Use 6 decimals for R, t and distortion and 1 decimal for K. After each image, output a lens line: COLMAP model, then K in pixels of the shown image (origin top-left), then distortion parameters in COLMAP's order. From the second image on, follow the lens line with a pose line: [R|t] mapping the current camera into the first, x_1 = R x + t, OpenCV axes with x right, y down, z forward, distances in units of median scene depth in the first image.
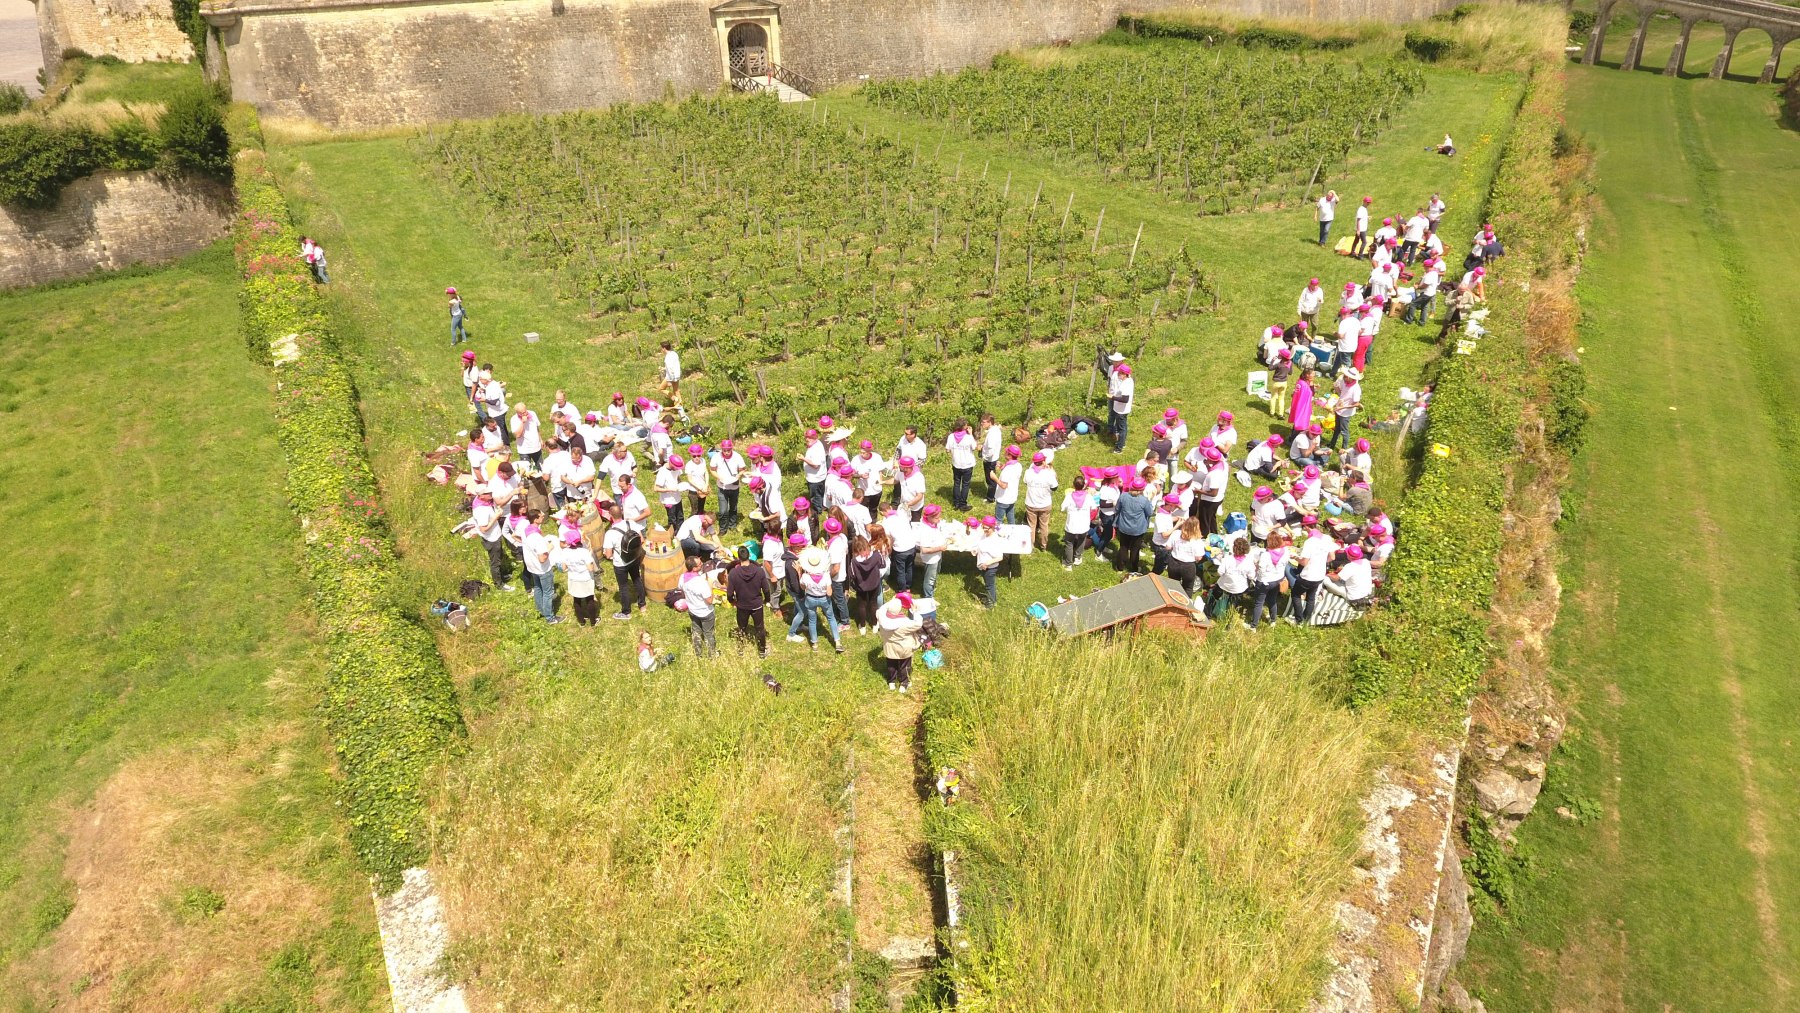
lens RADIAL K [[1065.5, 0, 897.7], [0, 1065.5, 506.6], [0, 0, 1]] dist [-0.001239, -0.002463]
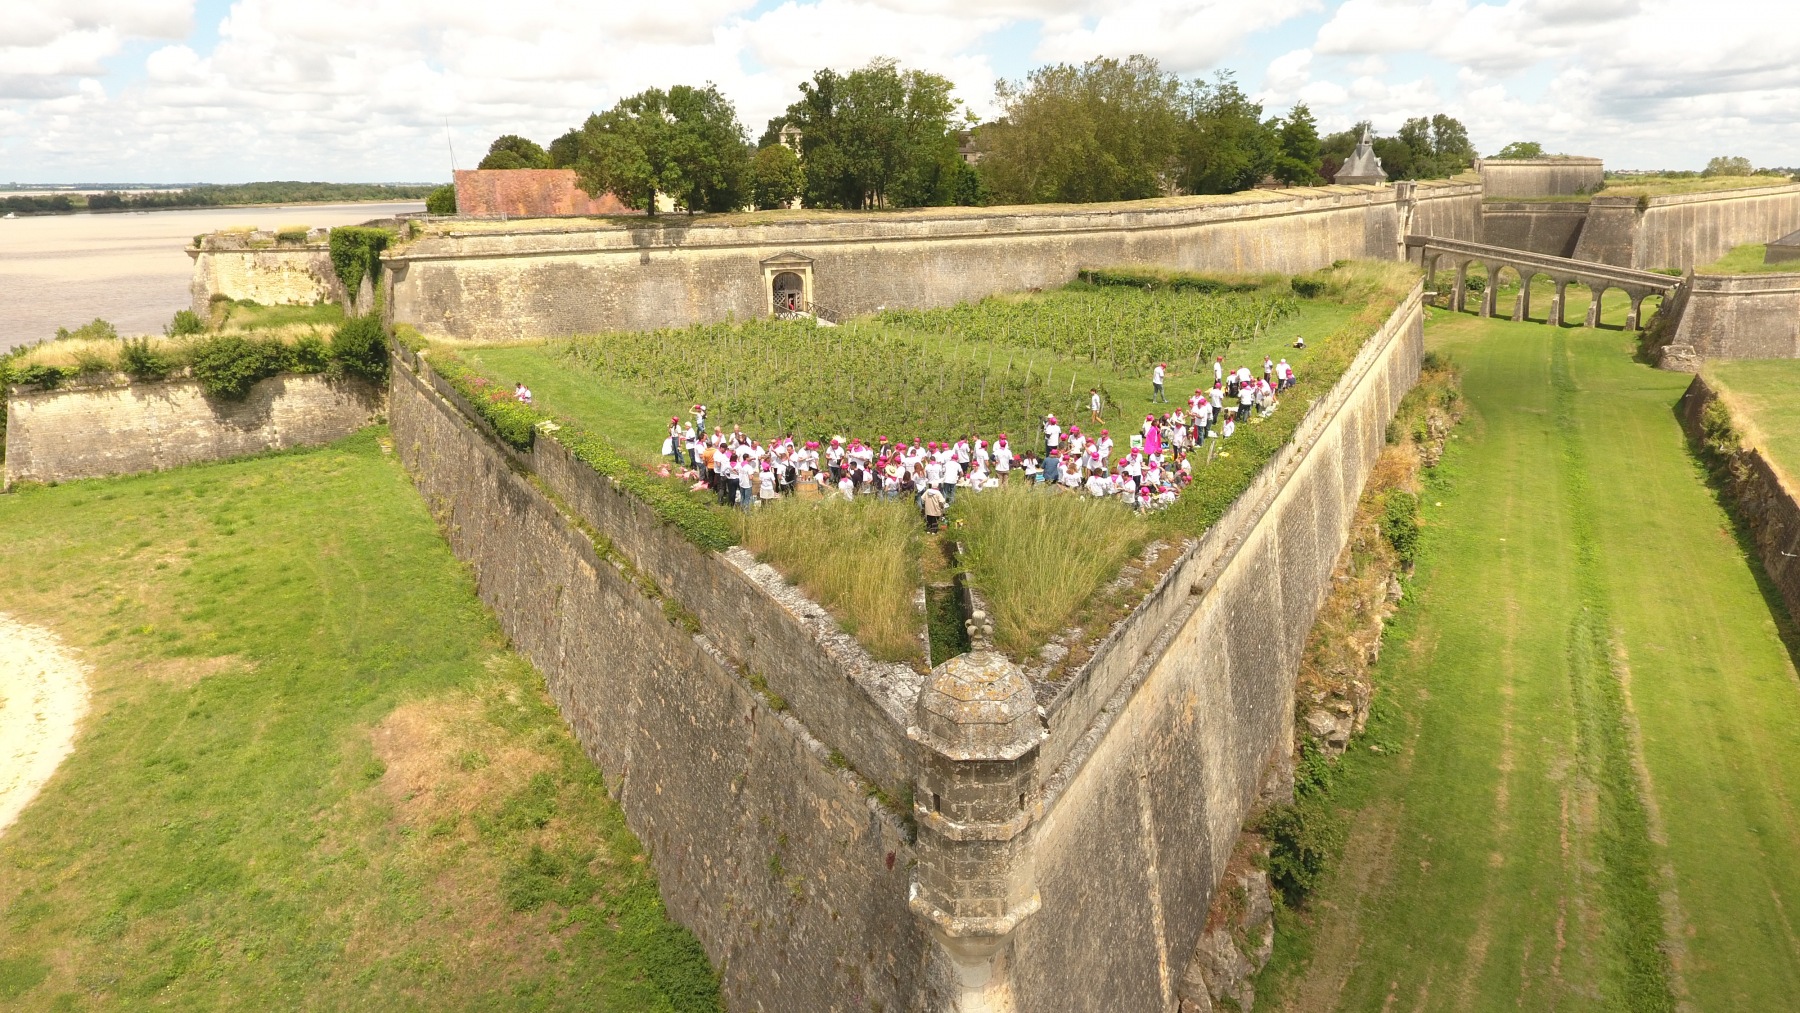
lens RADIAL K [[1065.5, 0, 901.5], [0, 1065.5, 506.6], [0, 0, 1]] dist [-0.001239, -0.002463]
pose [[0.999962, 0.003437, 0.008066, -0.016140], [-0.001517, 0.973920, -0.226885, 0.129706], [-0.008636, 0.226864, 0.973888, -0.216478]]
